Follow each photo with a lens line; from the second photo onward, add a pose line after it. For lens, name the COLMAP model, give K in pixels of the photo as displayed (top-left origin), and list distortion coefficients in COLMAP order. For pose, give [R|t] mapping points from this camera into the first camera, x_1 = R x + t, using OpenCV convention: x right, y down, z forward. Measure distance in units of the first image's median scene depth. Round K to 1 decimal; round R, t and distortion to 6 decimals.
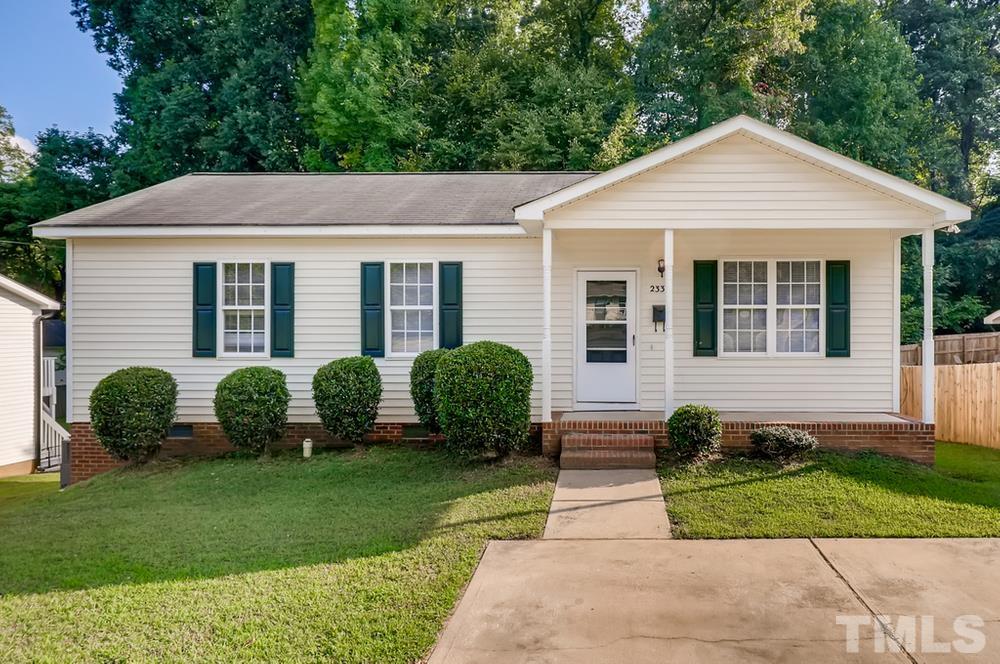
lens RADIAL K [[679.1, 0, 590.6], [0, 679.1, 312.2], [0, 0, 1]] dist [0.001028, -0.001089]
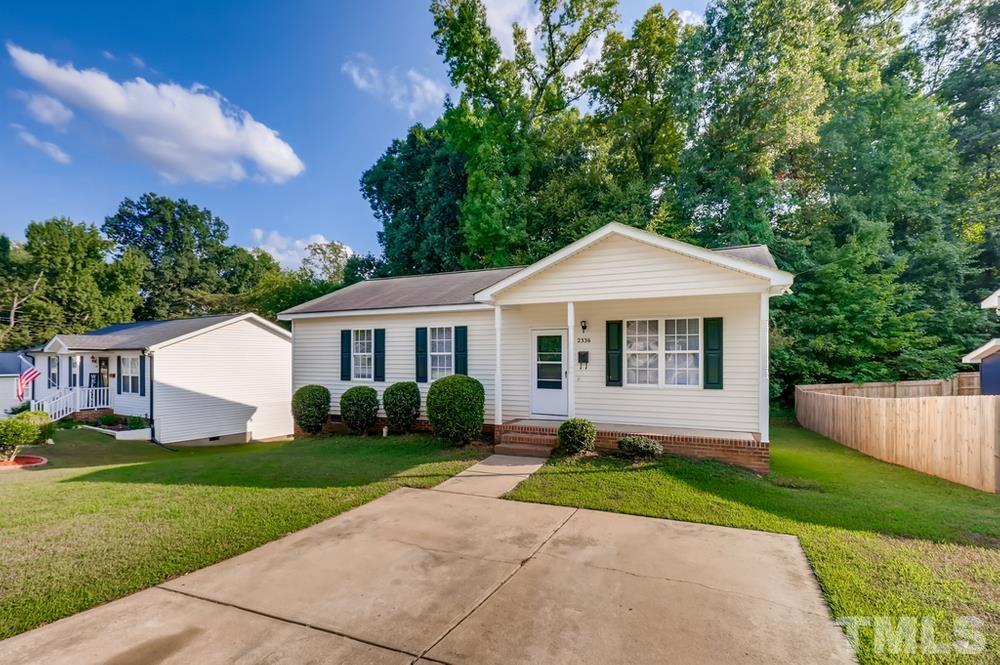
lens RADIAL K [[465.0, 0, 500.4], [0, 465.0, 349.6], [0, 0, 1]] dist [0.001290, 0.000420]
pose [[0.919163, -0.007290, -0.393811, 0.338731], [0.005919, 0.999971, -0.004696, -0.010610], [0.393834, 0.001986, 0.919179, -0.014860]]
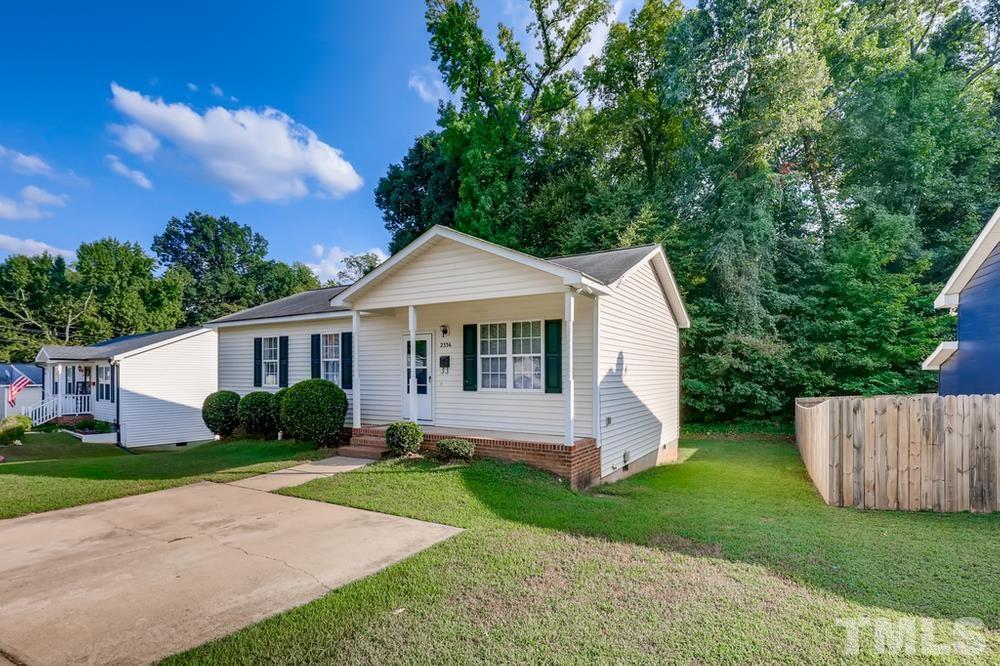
lens RADIAL K [[486.5, 0, 500.2], [0, 486.5, 362.3], [0, 0, 1]] dist [0.001803, 0.000353]
pose [[0.870755, -0.010072, -0.491613, 0.734763], [0.007493, 0.999946, -0.007215, 0.012502], [0.491659, 0.002599, 0.870784, 0.131028]]
